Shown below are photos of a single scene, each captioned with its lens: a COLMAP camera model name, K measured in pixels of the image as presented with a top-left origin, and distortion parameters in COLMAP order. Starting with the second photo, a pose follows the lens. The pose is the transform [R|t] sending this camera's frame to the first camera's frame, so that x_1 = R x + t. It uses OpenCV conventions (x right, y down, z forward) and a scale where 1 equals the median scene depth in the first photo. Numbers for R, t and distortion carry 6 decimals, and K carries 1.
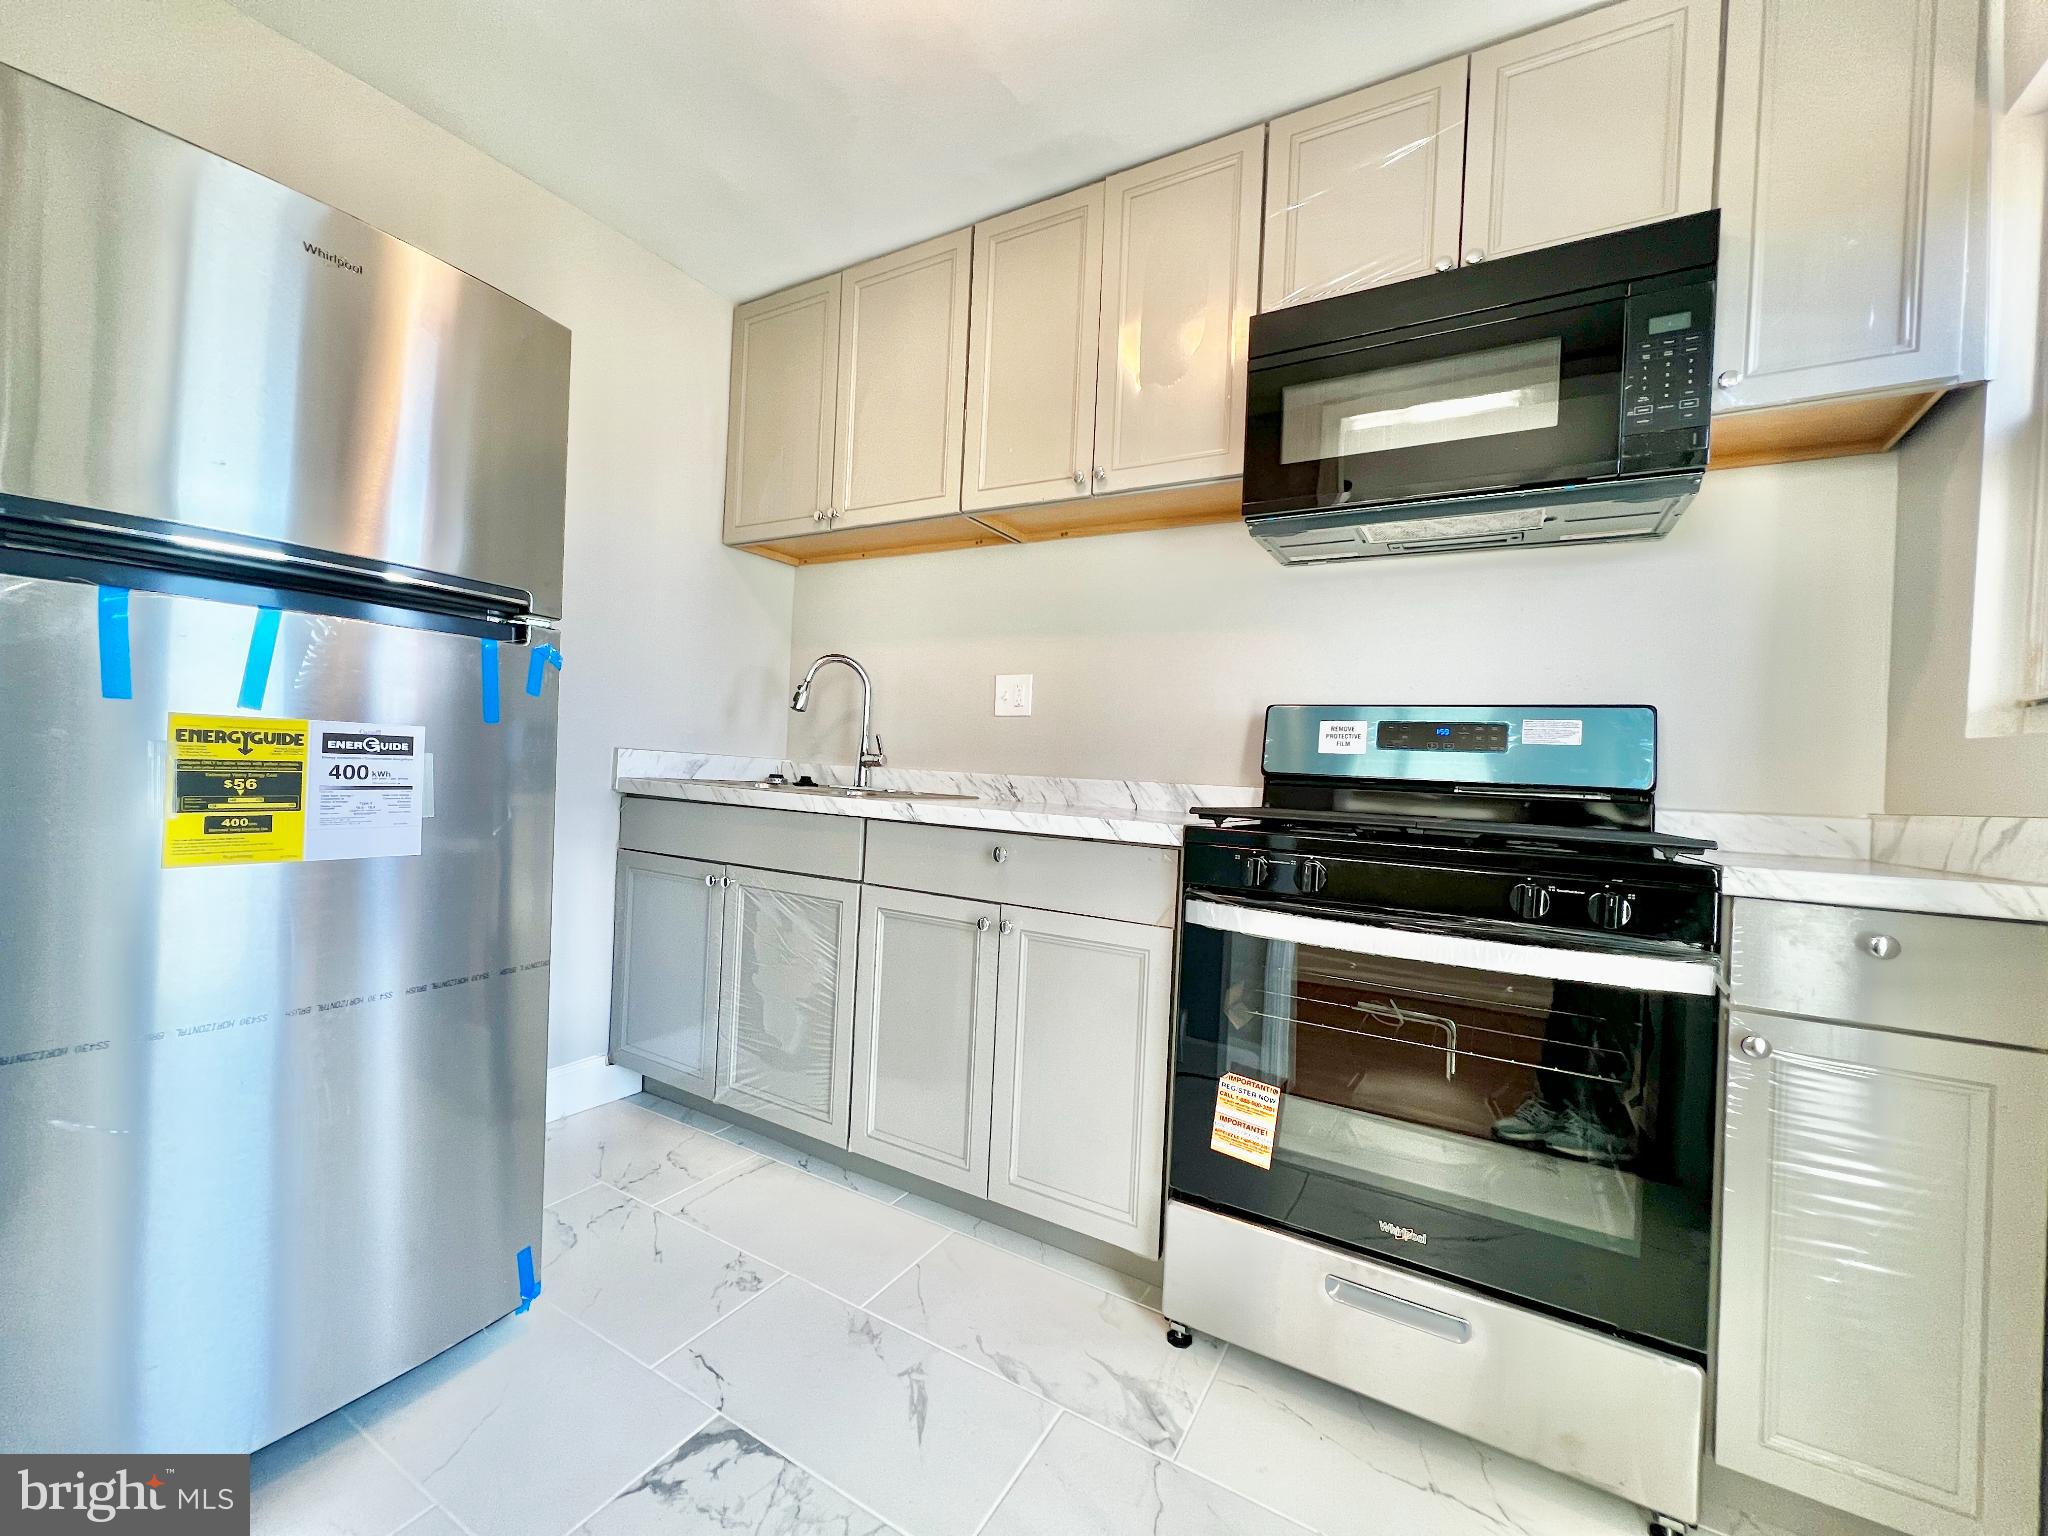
lens RADIAL K [[818.2, 0, 1023.9], [0, 818.2, 758.6], [0, 0, 1]] dist [-0.001331, -0.000014]
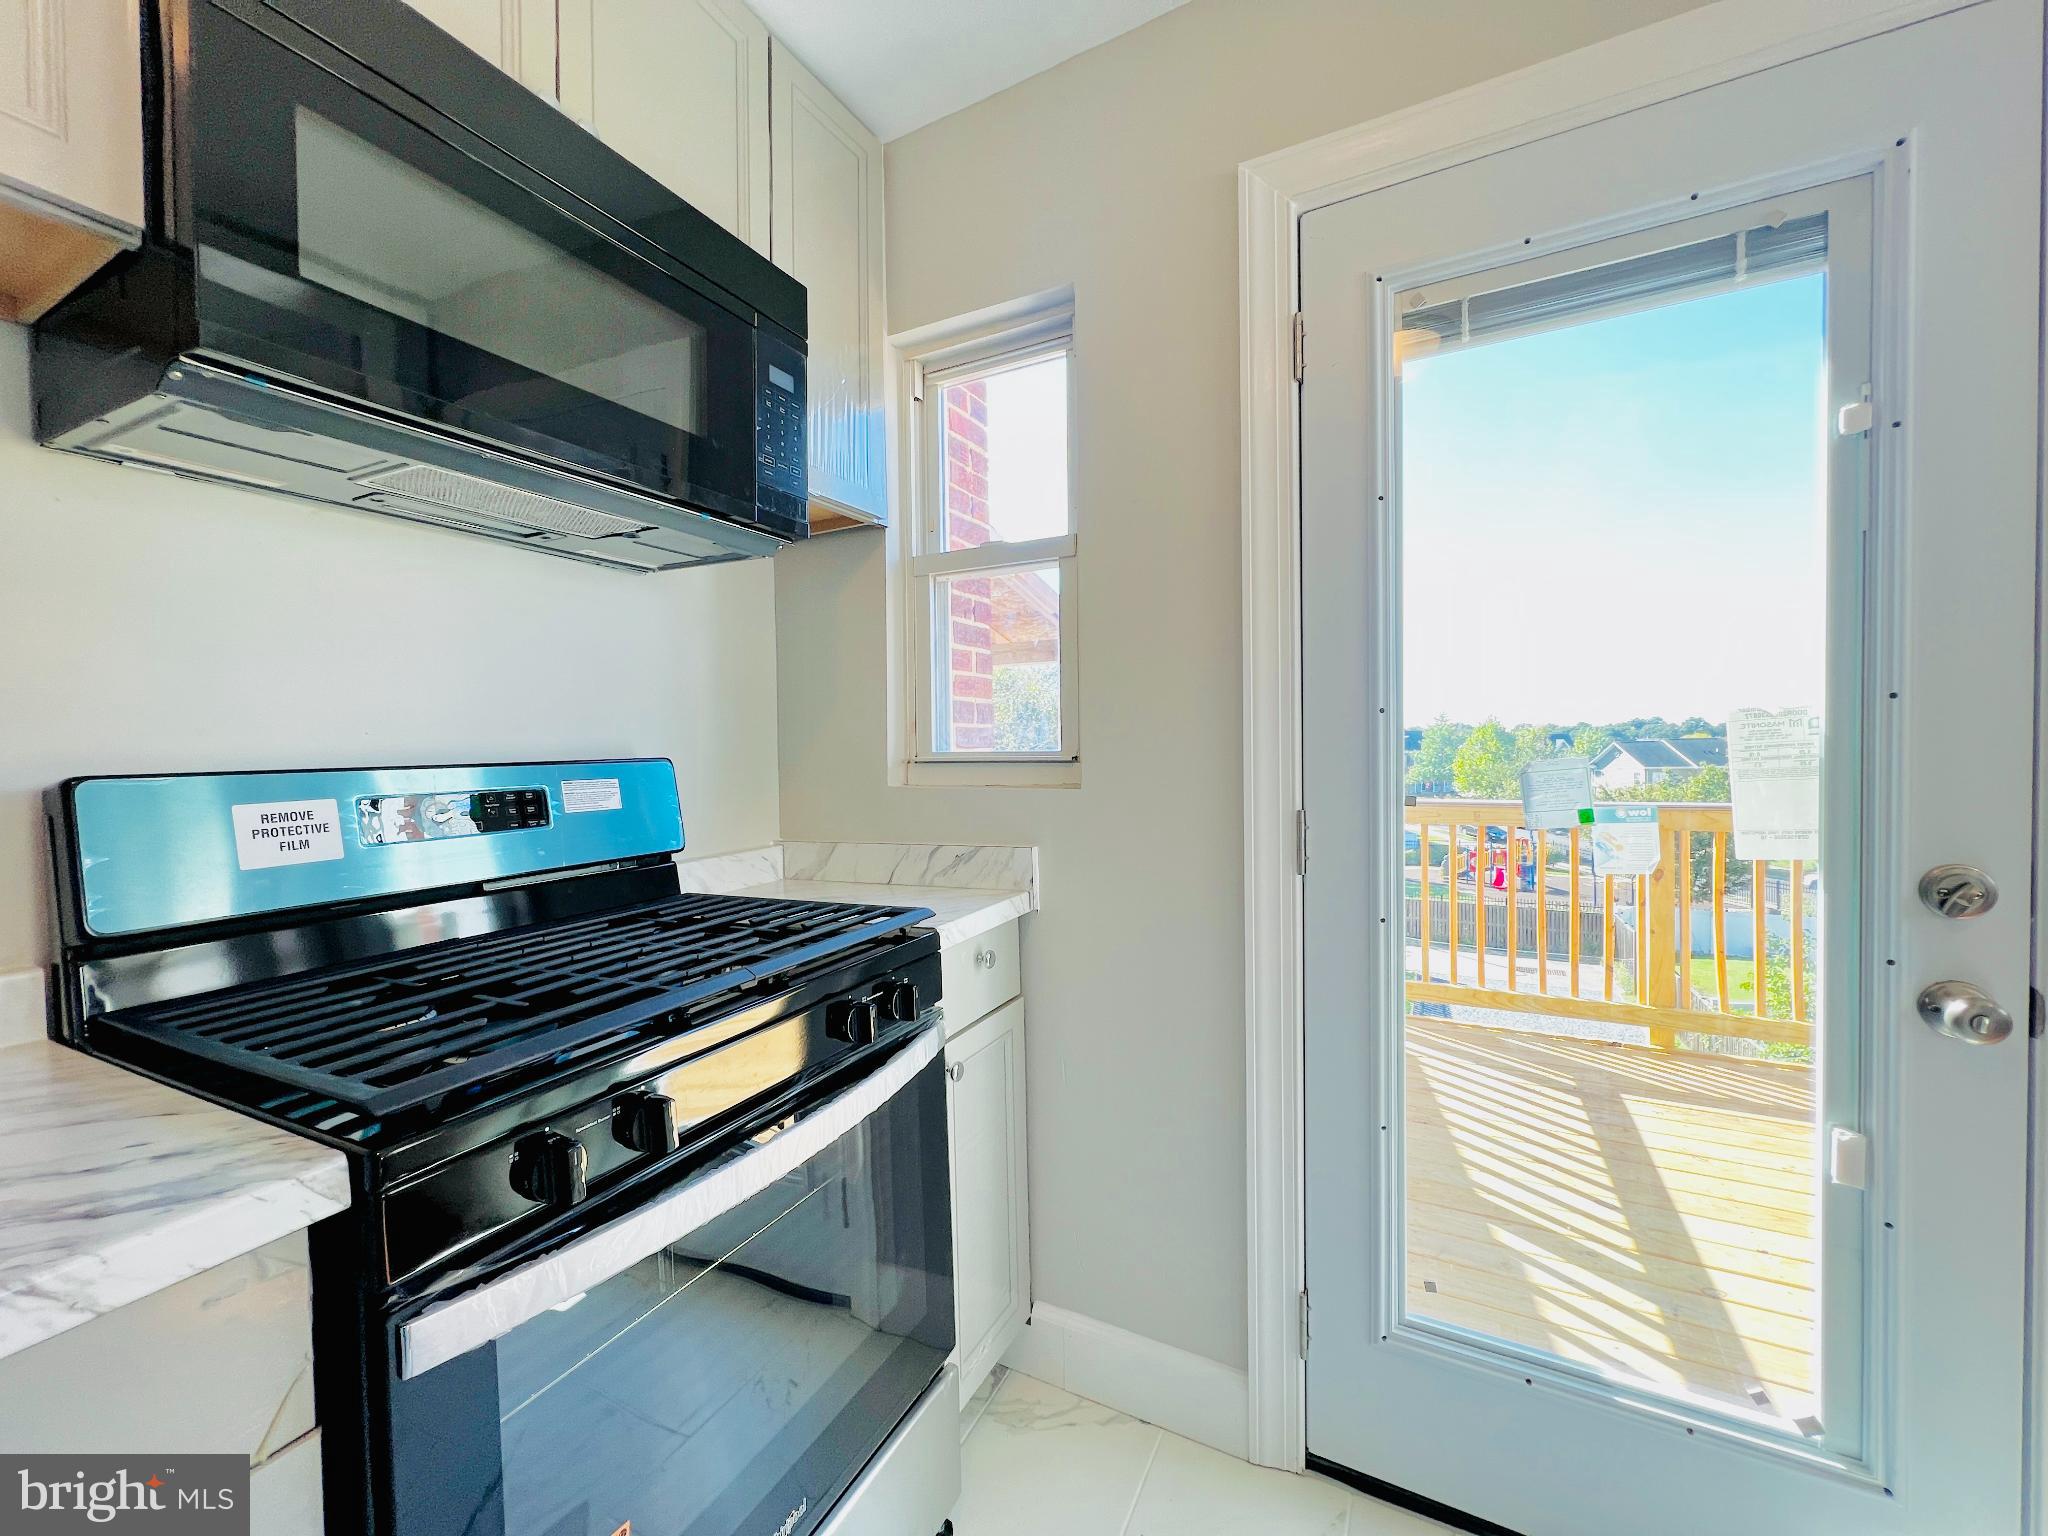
lens RADIAL K [[821.7, 0, 1016.5], [0, 821.7, 760.2], [0, 0, 1]] dist [-0.003767, 0.000506]
pose [[-0.049940, -0.062822, 0.996774, -0.177942], [0.010936, 0.997926, 0.063442, -0.114251], [-0.998692, 0.014069, -0.049150, 0.628758]]
